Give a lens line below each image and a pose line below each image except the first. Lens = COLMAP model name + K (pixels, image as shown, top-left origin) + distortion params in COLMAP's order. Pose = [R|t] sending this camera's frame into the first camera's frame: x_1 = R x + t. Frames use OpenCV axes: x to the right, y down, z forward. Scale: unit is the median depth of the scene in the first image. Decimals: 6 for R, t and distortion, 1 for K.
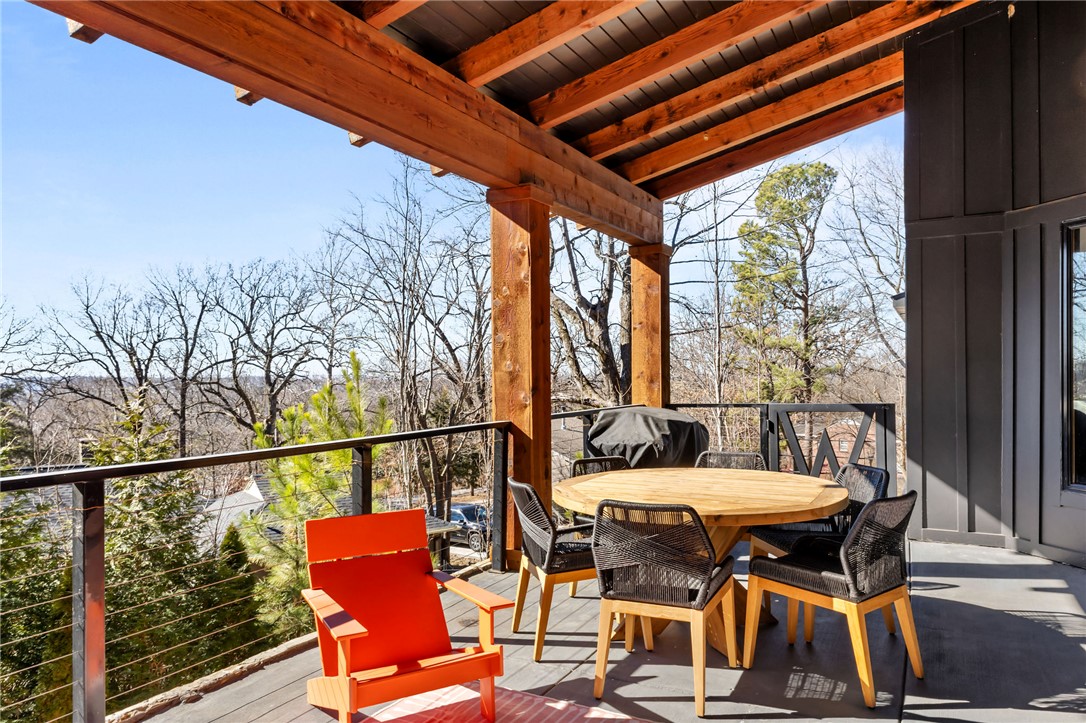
lens RADIAL K [[734.6, 0, 543.0], [0, 734.6, 361.5], [0, 0, 1]] dist [-0.004156, 0.001814]
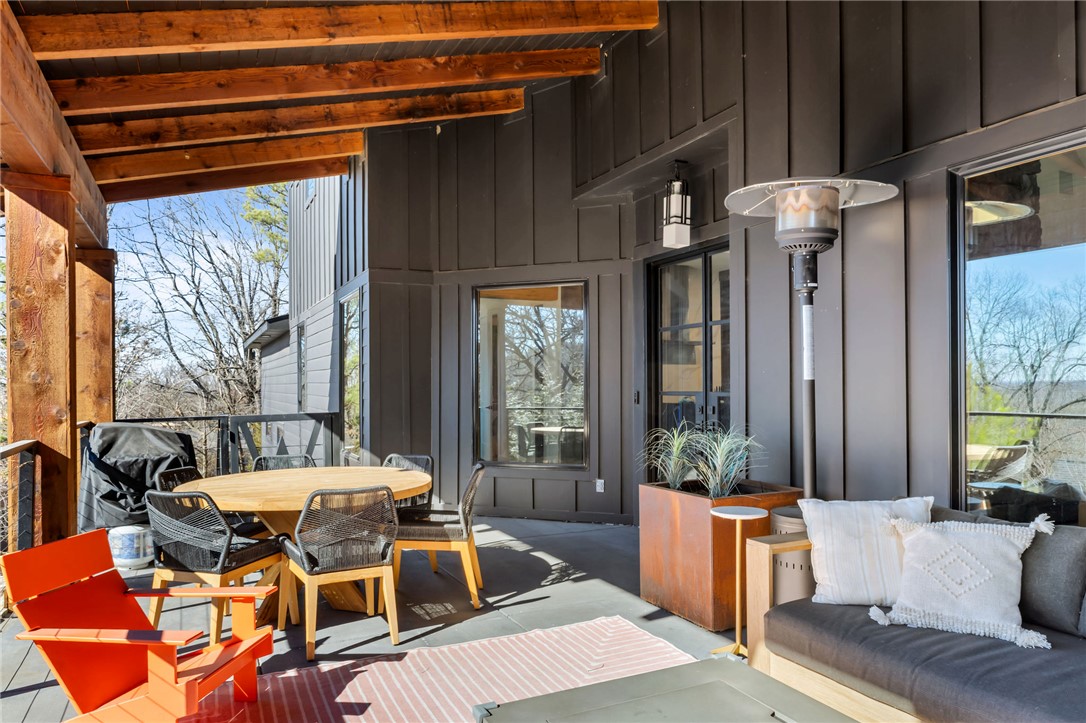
lens RADIAL K [[715.8, 0, 543.0], [0, 715.8, 361.5], [0, 0, 1]] dist [-0.003777, -0.000879]
pose [[0.612838, 0.029707, 0.789650, -0.347132], [-0.010706, 0.999514, -0.029294, 0.006061], [-0.790136, 0.009498, 0.612858, 0.001559]]
